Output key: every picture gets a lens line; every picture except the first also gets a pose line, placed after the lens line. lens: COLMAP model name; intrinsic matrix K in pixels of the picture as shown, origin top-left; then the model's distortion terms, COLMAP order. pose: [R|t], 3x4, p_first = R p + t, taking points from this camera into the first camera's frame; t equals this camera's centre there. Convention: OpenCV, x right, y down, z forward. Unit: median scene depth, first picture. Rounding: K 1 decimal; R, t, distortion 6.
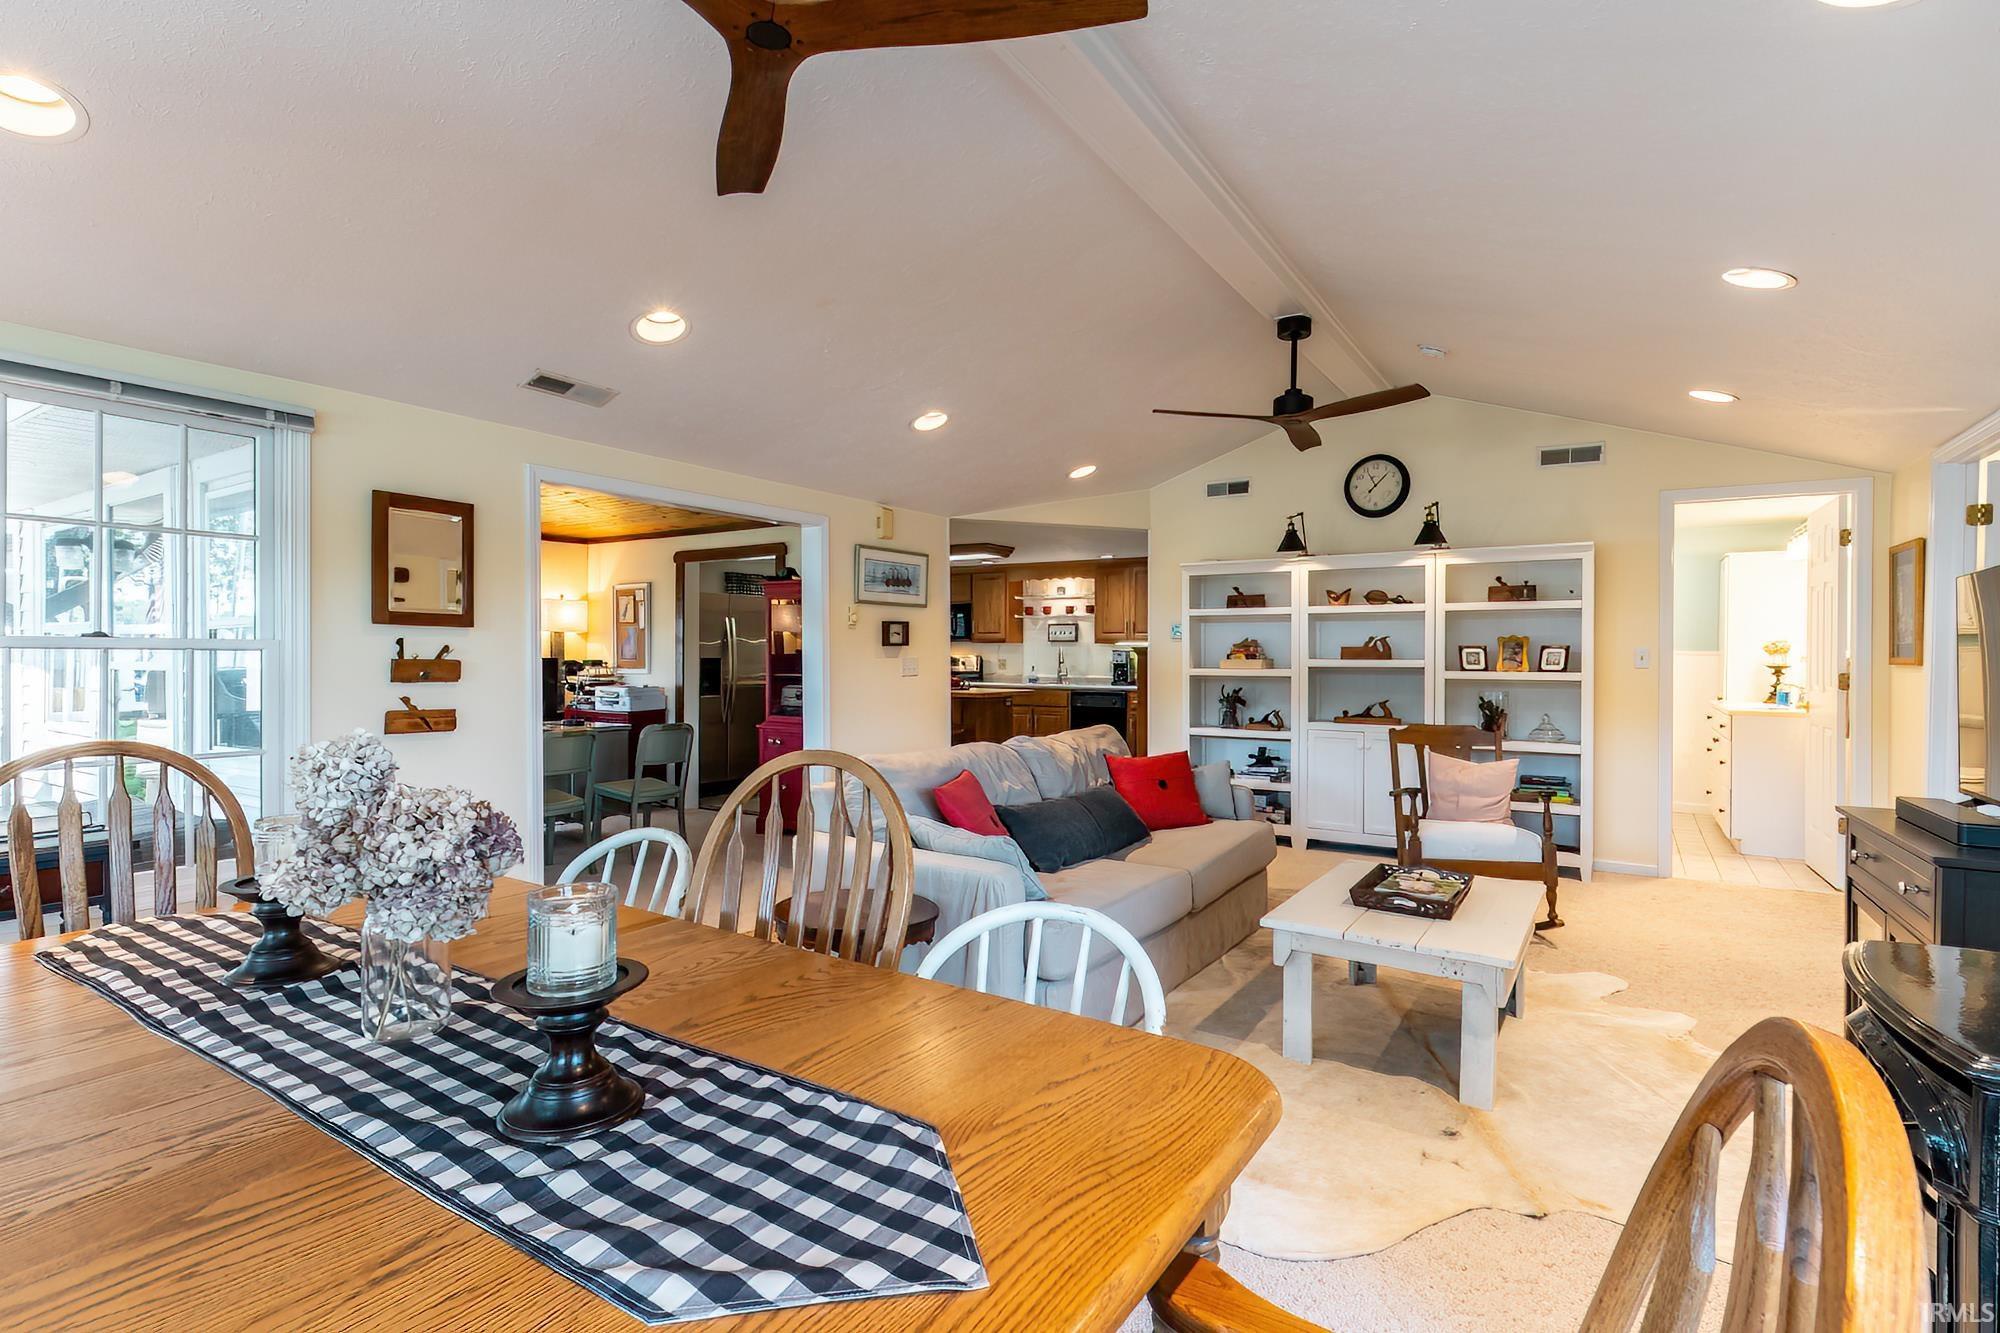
lens RADIAL K [[967.1, 0, 1015.2], [0, 967.1, 662.2], [0, 0, 1]] dist [-0.002514, 0.002086]
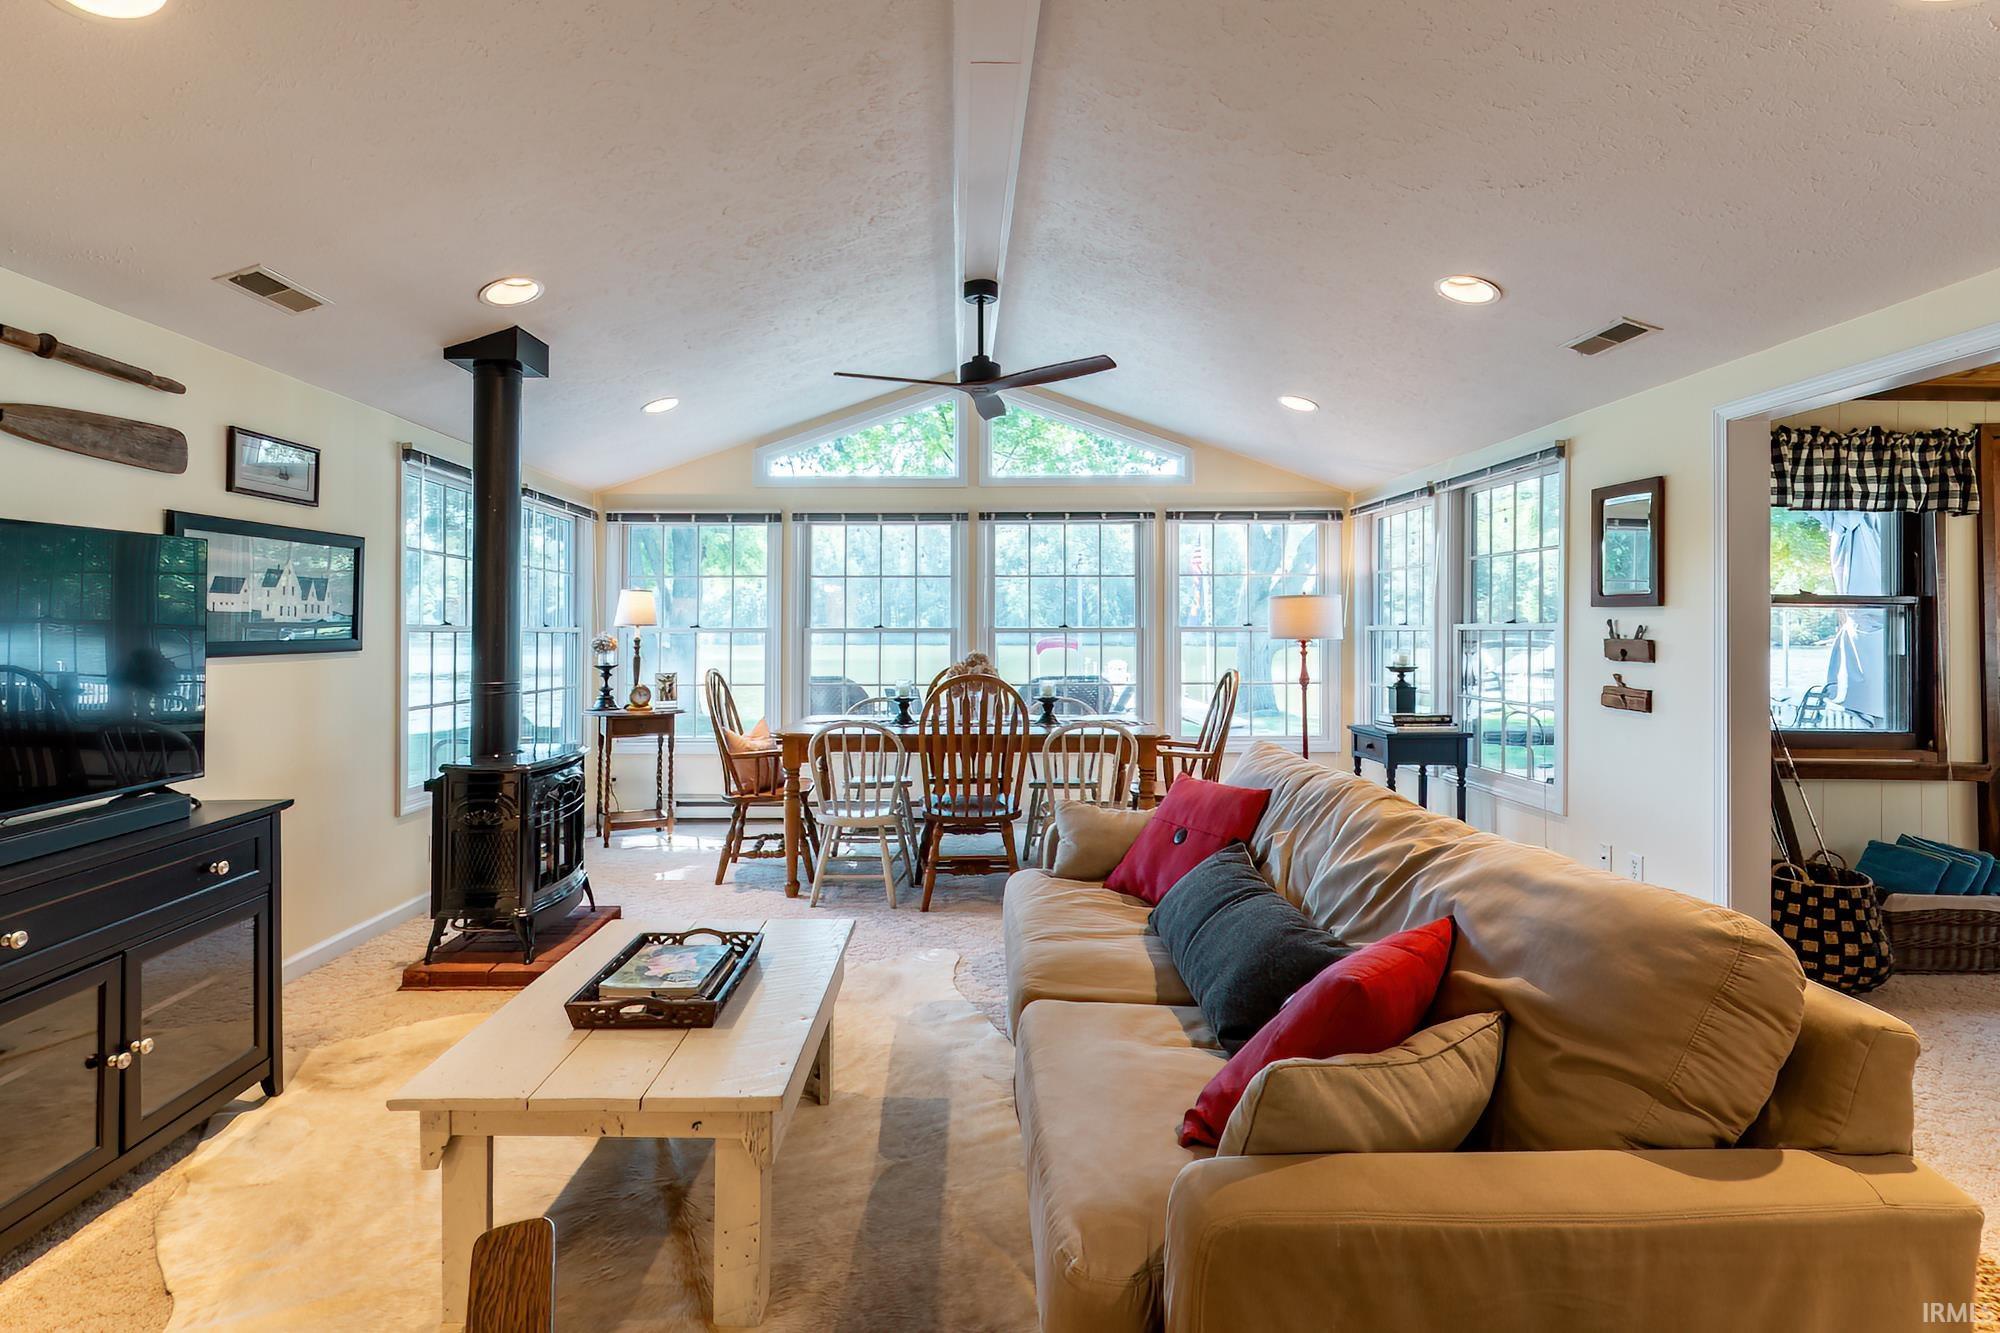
lens RADIAL K [[967.1, 0, 962.9], [0, 967.1, 617.4], [0, 0, 1]] dist [-0.002514, 0.002086]
pose [[-0.847335, -0.010705, -0.530951, 0.319267], [-0.007647, 0.999939, -0.007957, -0.007326], [0.531004, -0.002682, -0.847365, 0.887876]]
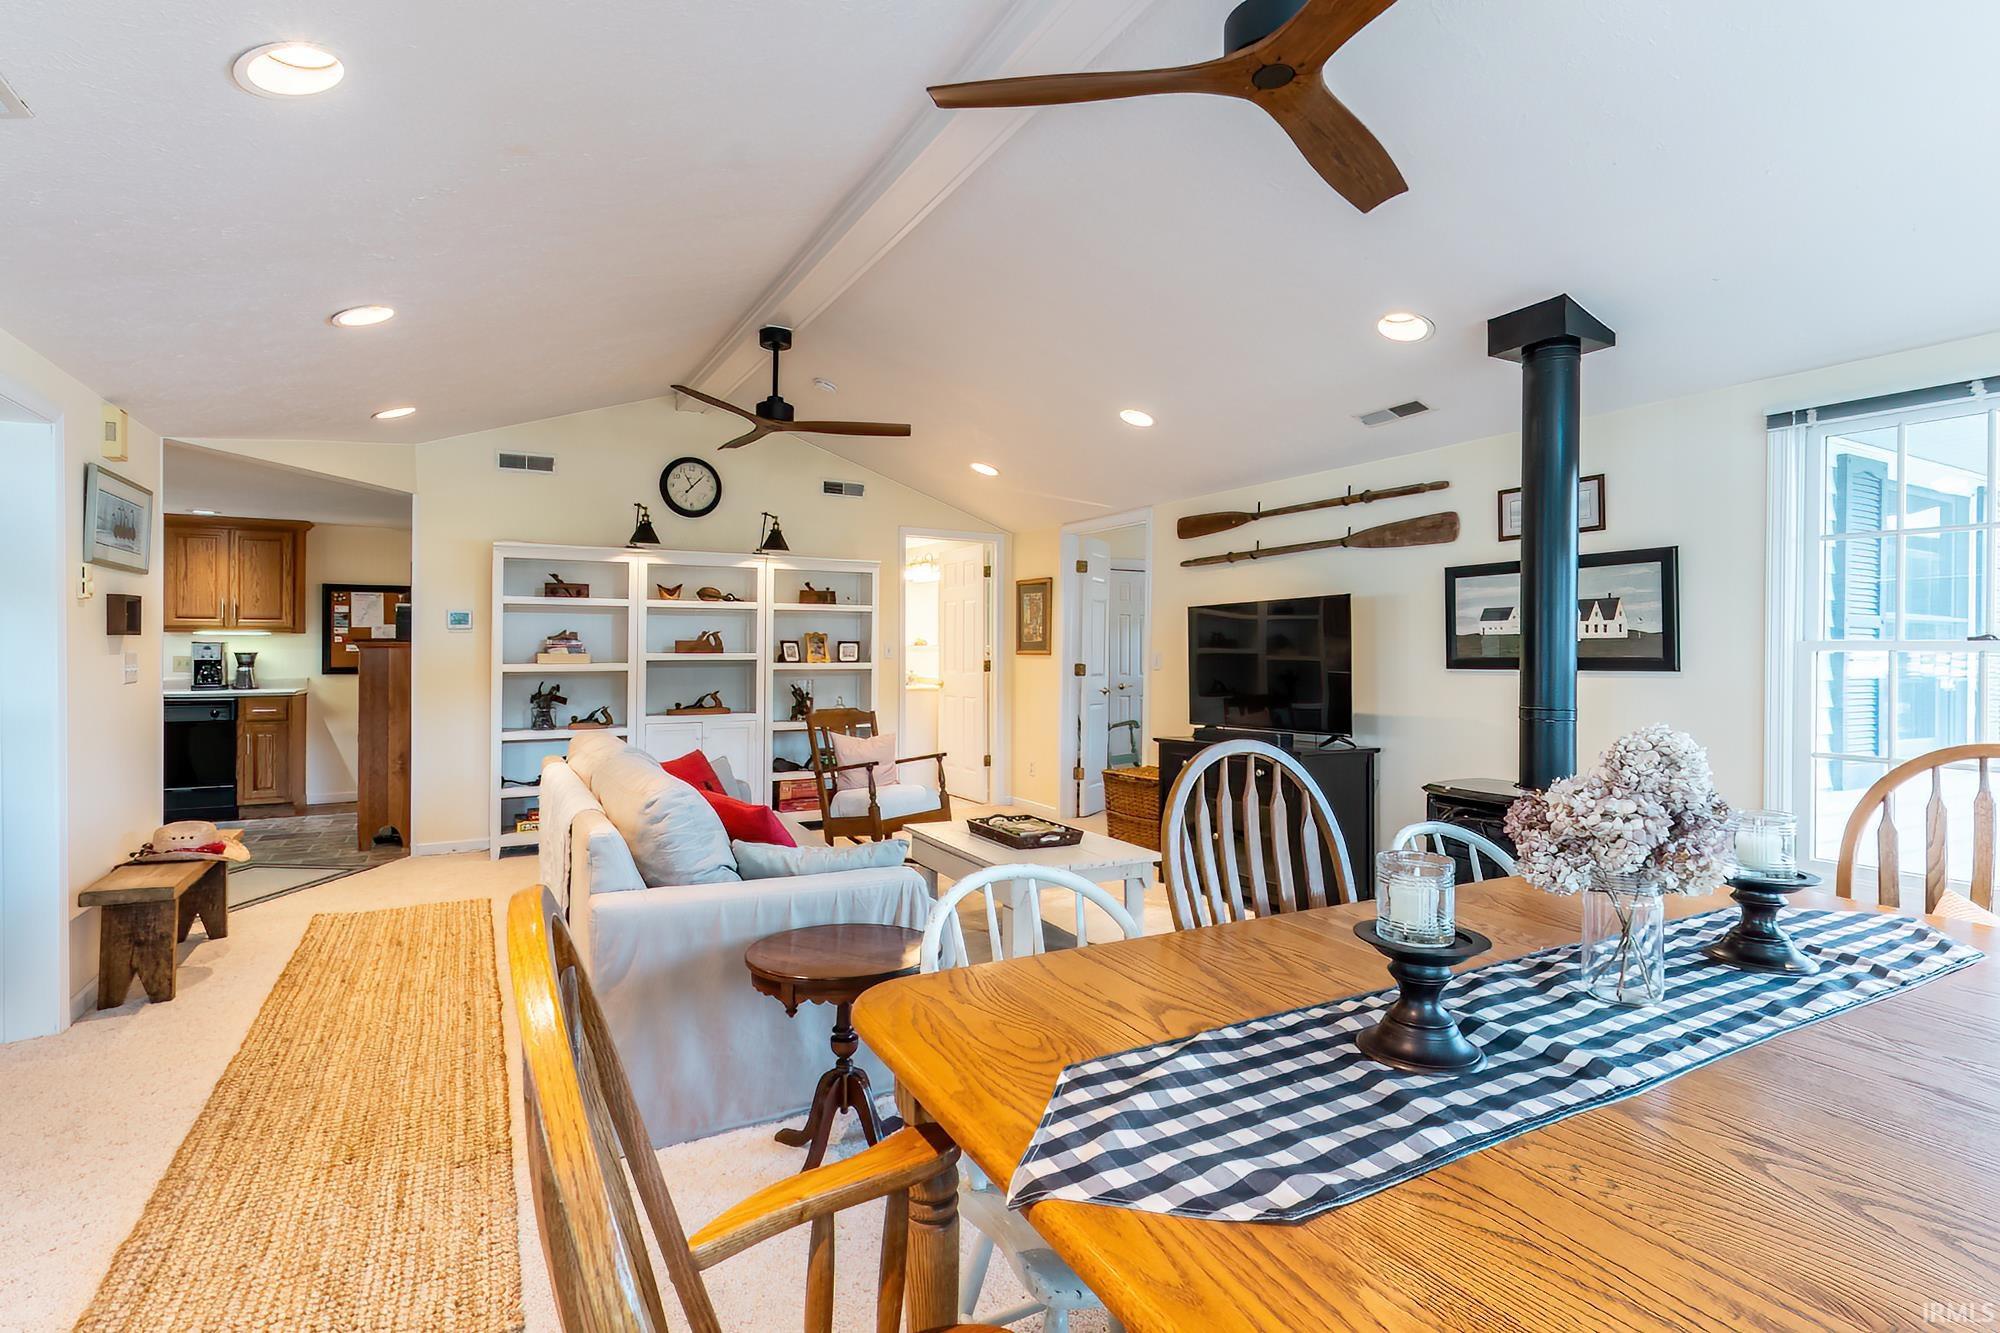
lens RADIAL K [[967.1, 0, 985.2], [0, 967.1, 646.1], [0, 0, 1]] dist [-0.002514, 0.002086]
pose [[0.492525, 0.003130, 0.870293, -0.390715], [0.006564, 0.999952, -0.007311, -0.000662], [-0.870274, 0.009313, 0.492480, 0.214258]]
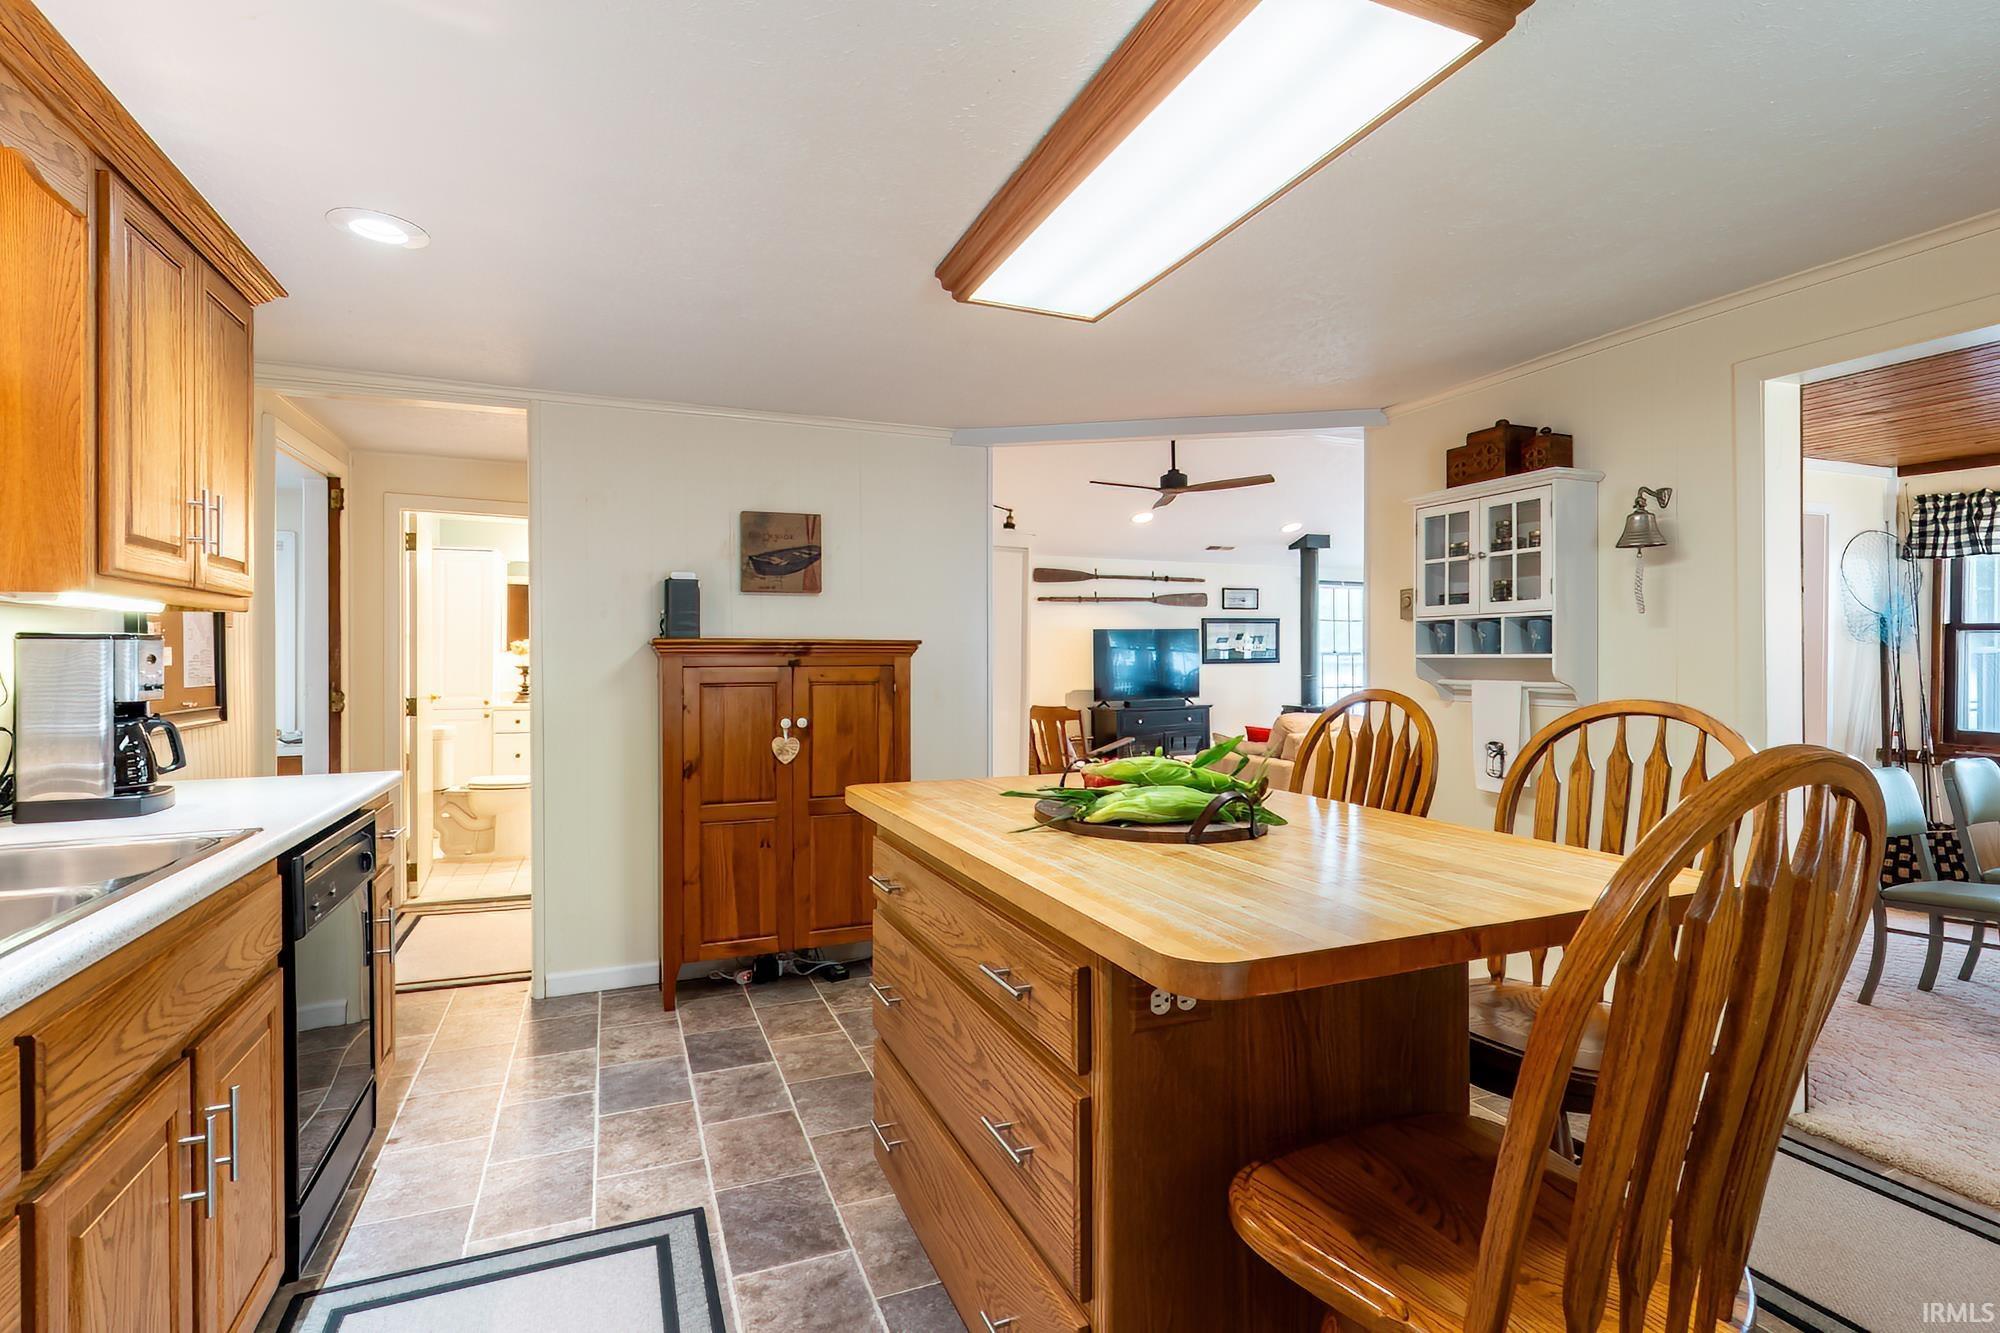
lens RADIAL K [[967.1, 0, 990.8], [0, 967.1, 649.3], [0, 0, 1]] dist [-0.002514, 0.002086]
pose [[-0.805259, 0.004226, 0.592908, -0.257914], [0.007139, 0.999971, 0.002569, -0.017322], [-0.592880, 0.006302, -0.805266, 1.744245]]
